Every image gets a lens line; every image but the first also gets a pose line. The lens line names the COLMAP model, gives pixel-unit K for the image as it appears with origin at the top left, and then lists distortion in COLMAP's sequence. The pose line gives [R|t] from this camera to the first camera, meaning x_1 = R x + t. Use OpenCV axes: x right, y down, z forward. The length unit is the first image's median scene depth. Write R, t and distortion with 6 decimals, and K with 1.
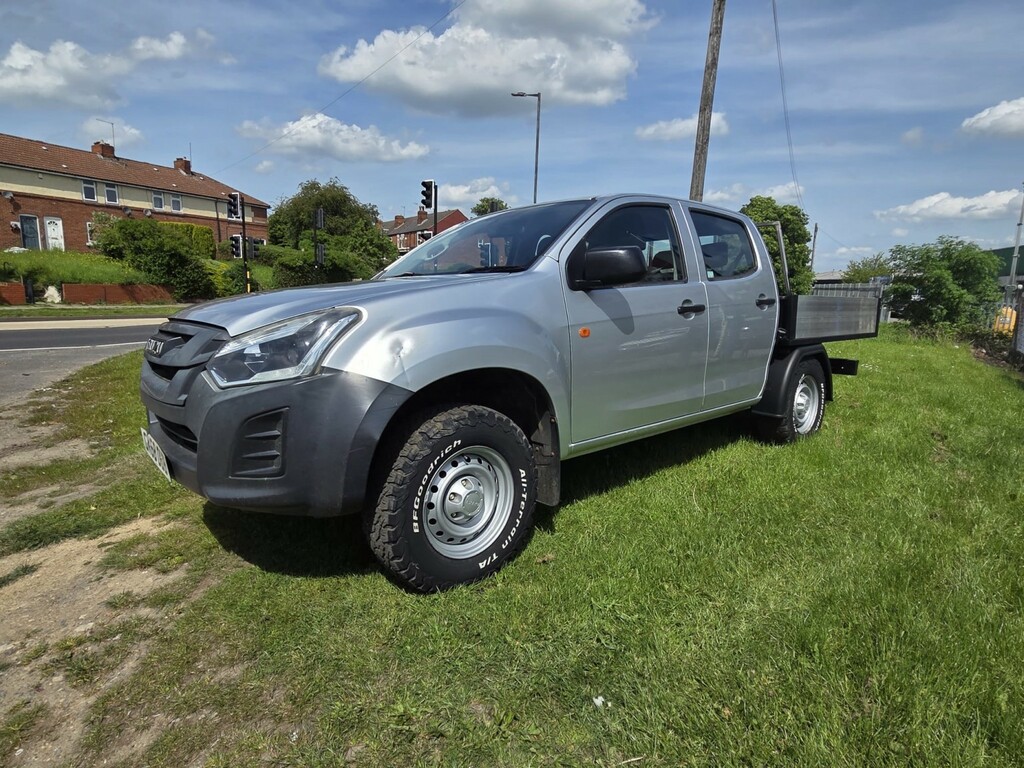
lens RADIAL K [[562.9, 0, 512.0], [0, 562.9, 384.0], [0, 0, 1]] dist [0.002209, 0.000953]
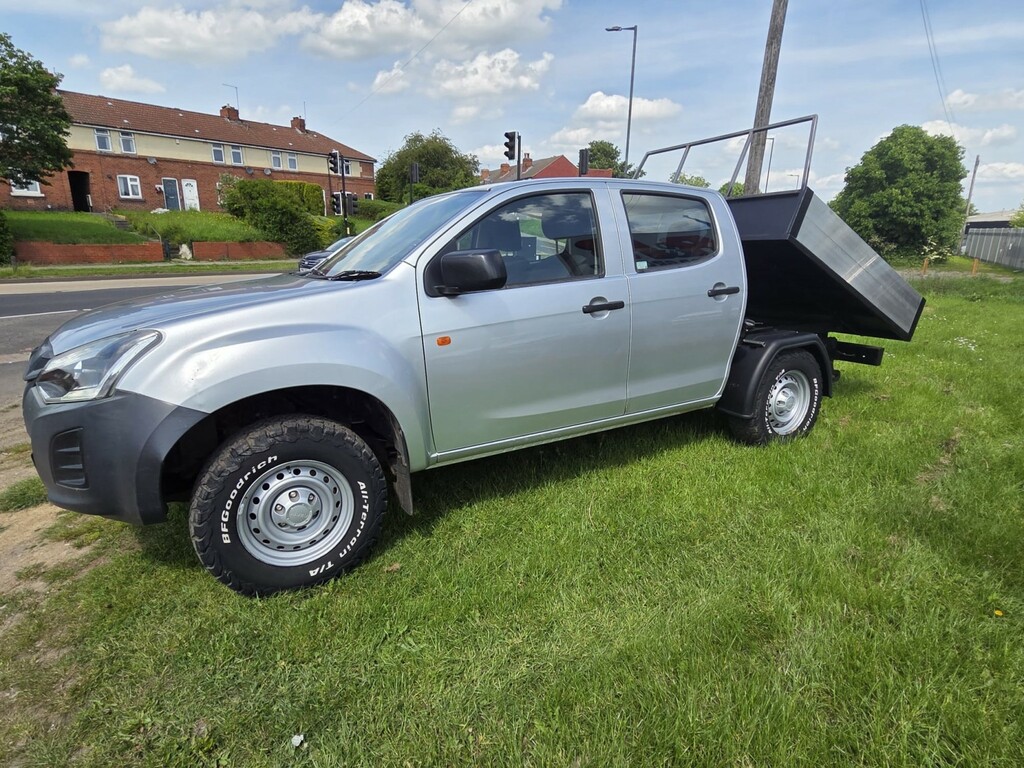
lens RADIAL K [[562.9, 0, 512.0], [0, 562.9, 384.0], [0, 0, 1]] dist [0.002209, 0.000953]
pose [[0.981854, 0.034881, -0.186400, 0.296189], [-0.018394, 0.995821, 0.089460, -0.074559], [0.188742, -0.084408, 0.978392, 0.053857]]
